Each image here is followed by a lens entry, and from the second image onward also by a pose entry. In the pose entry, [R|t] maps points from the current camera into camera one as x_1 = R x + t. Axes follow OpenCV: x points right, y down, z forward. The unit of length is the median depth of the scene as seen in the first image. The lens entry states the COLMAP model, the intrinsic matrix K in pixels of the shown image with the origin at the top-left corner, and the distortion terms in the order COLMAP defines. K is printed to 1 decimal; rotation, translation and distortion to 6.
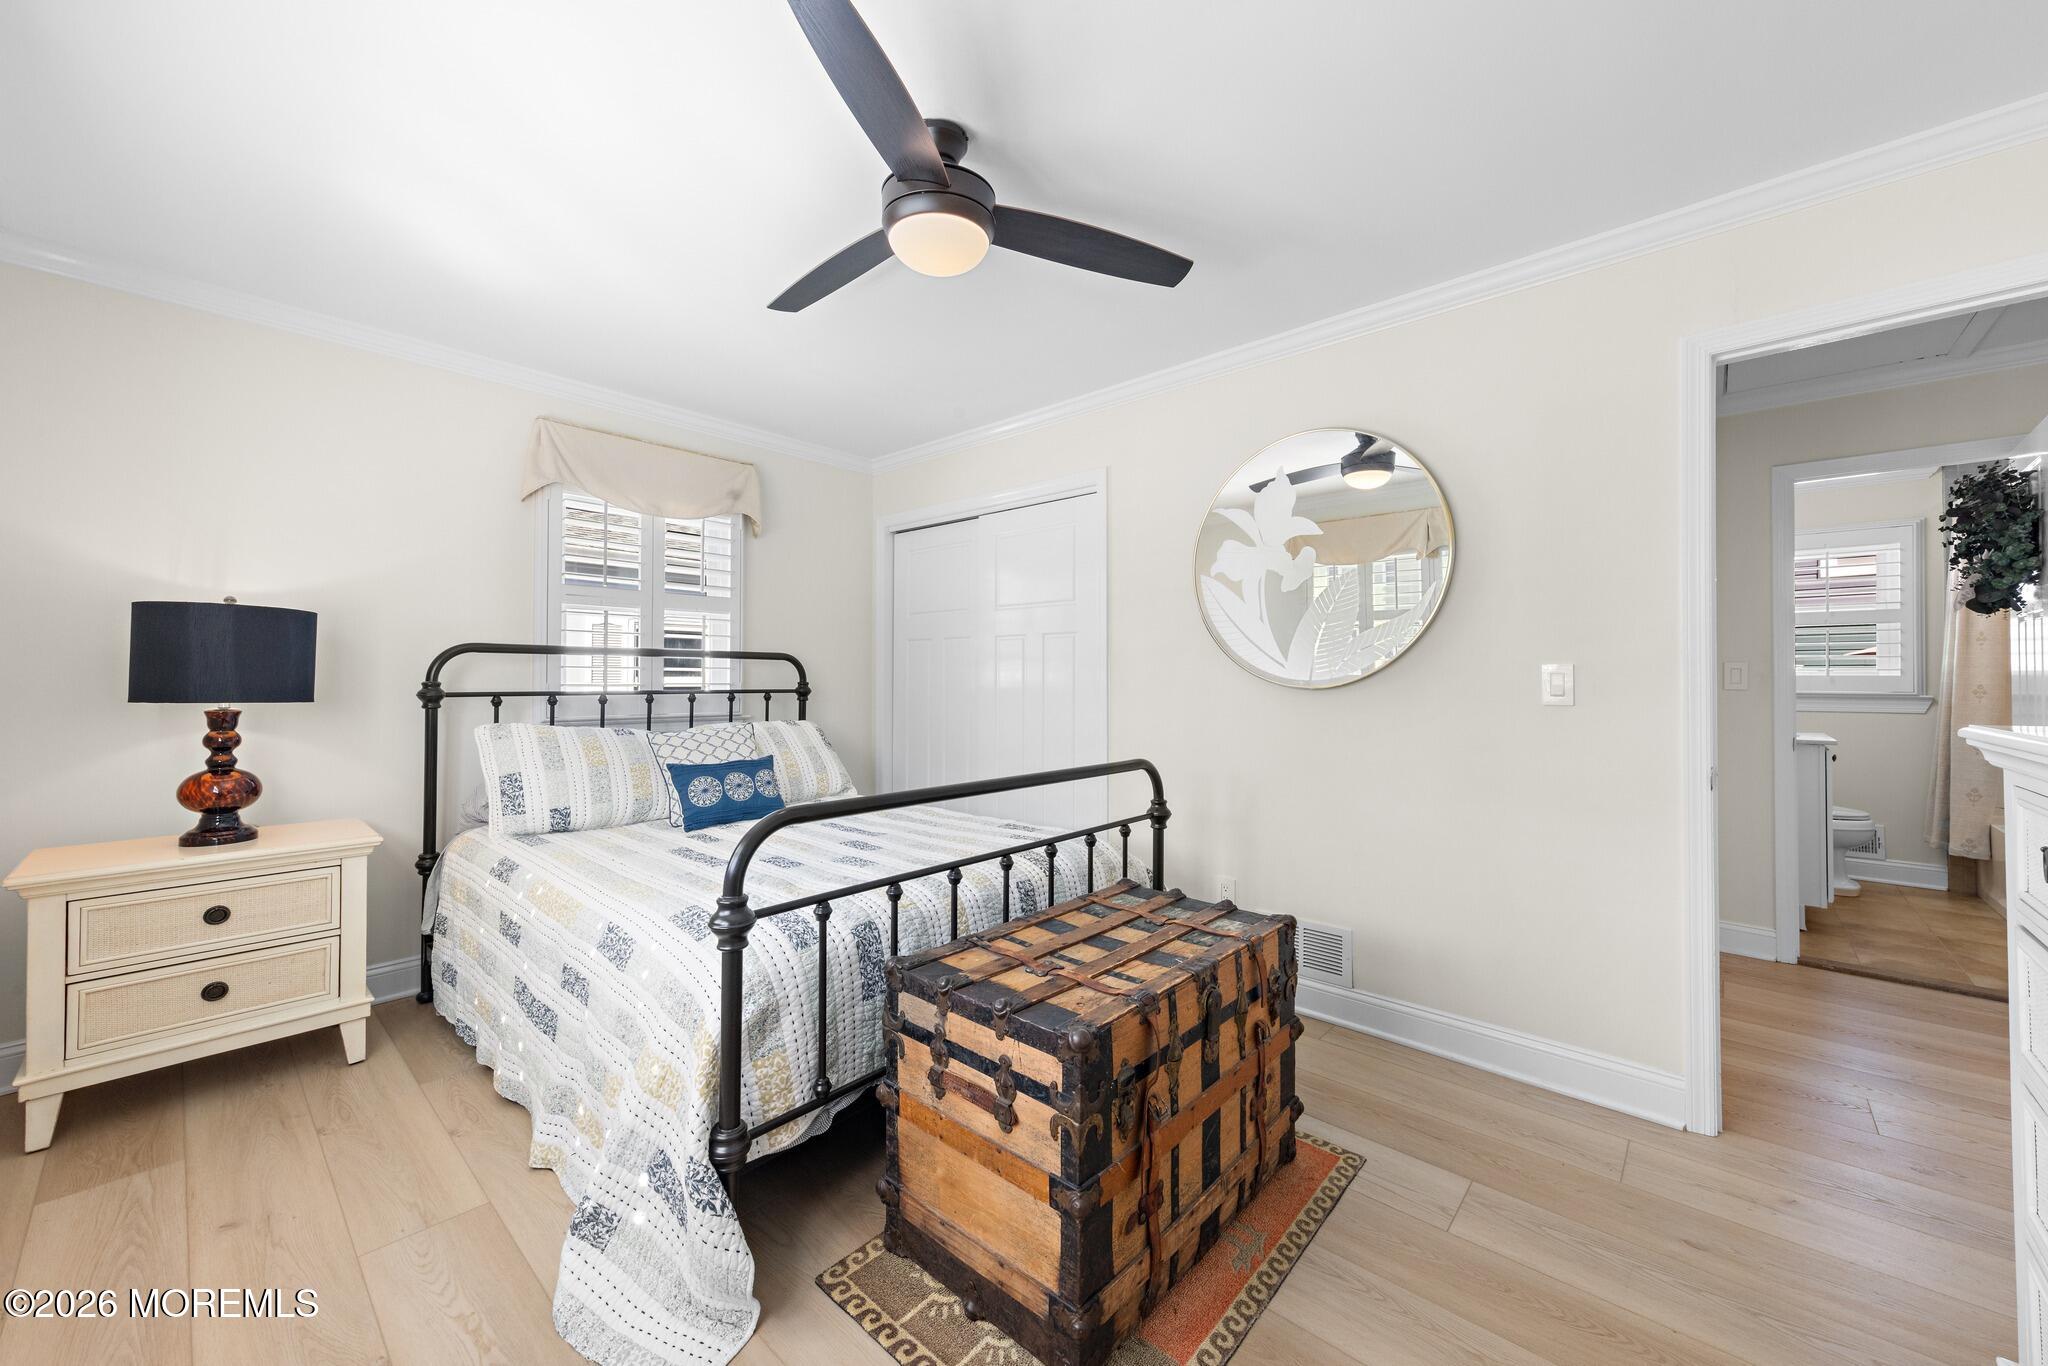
lens RADIAL K [[770.0, 0, 1027.8], [0, 770.0, 673.9], [0, 0, 1]] dist [0.002227, -0.000062]
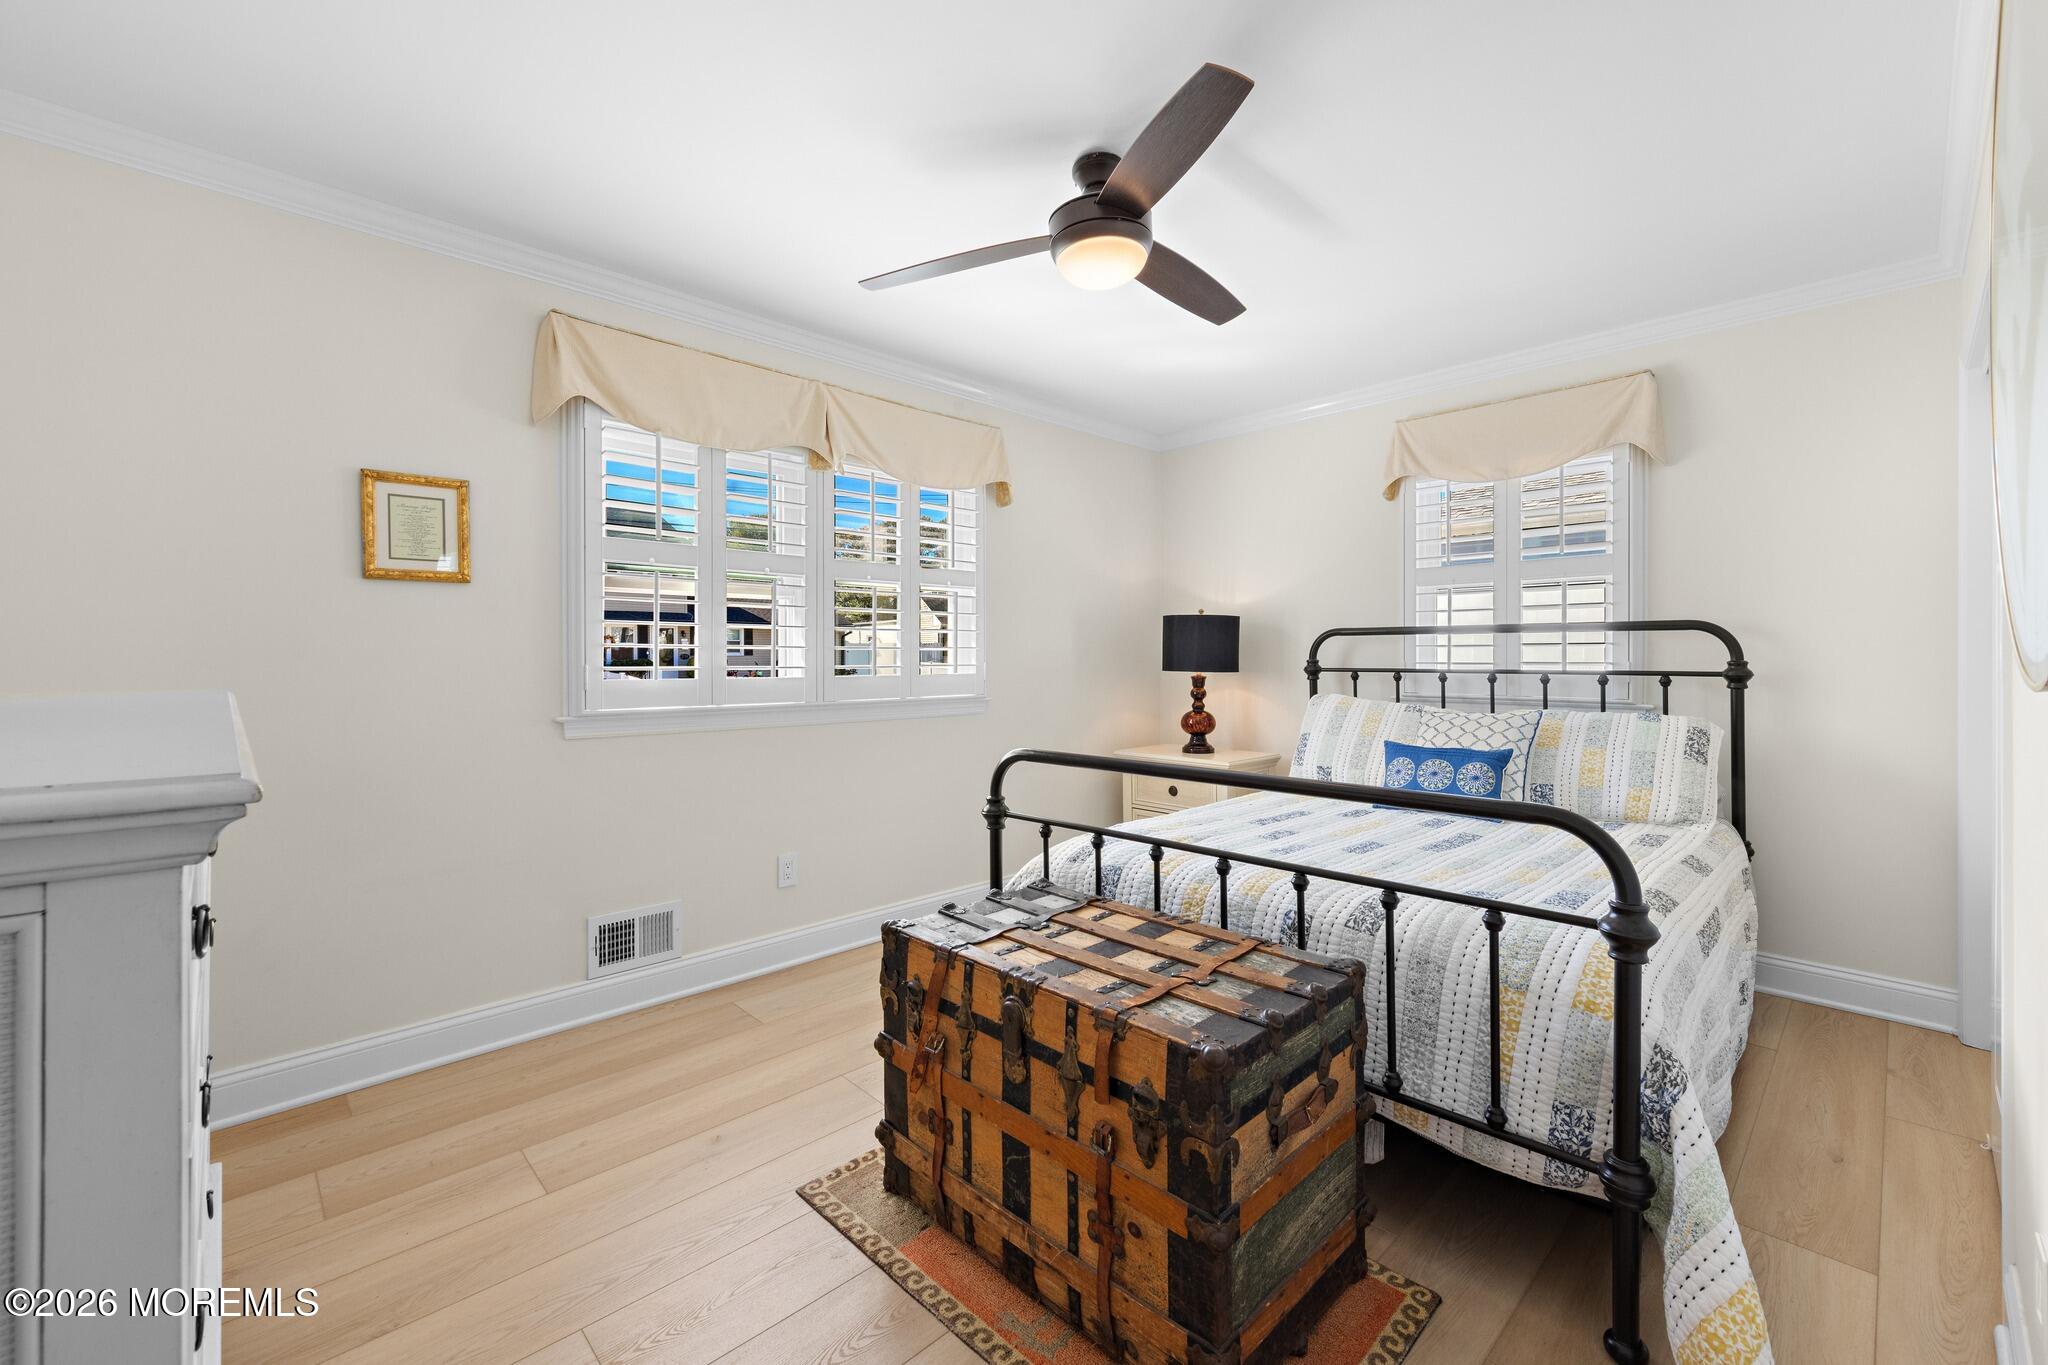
lens RADIAL K [[840.2, 0, 1030.0], [0, 840.2, 666.2], [0, 0, 1]] dist [0.001759, 0.000176]
pose [[-0.071514, 0.010459, -0.997385, 0.738717], [0.009269, 0.999909, 0.009821, 0.002988], [0.997397, -0.008543, -0.071604, 0.662762]]
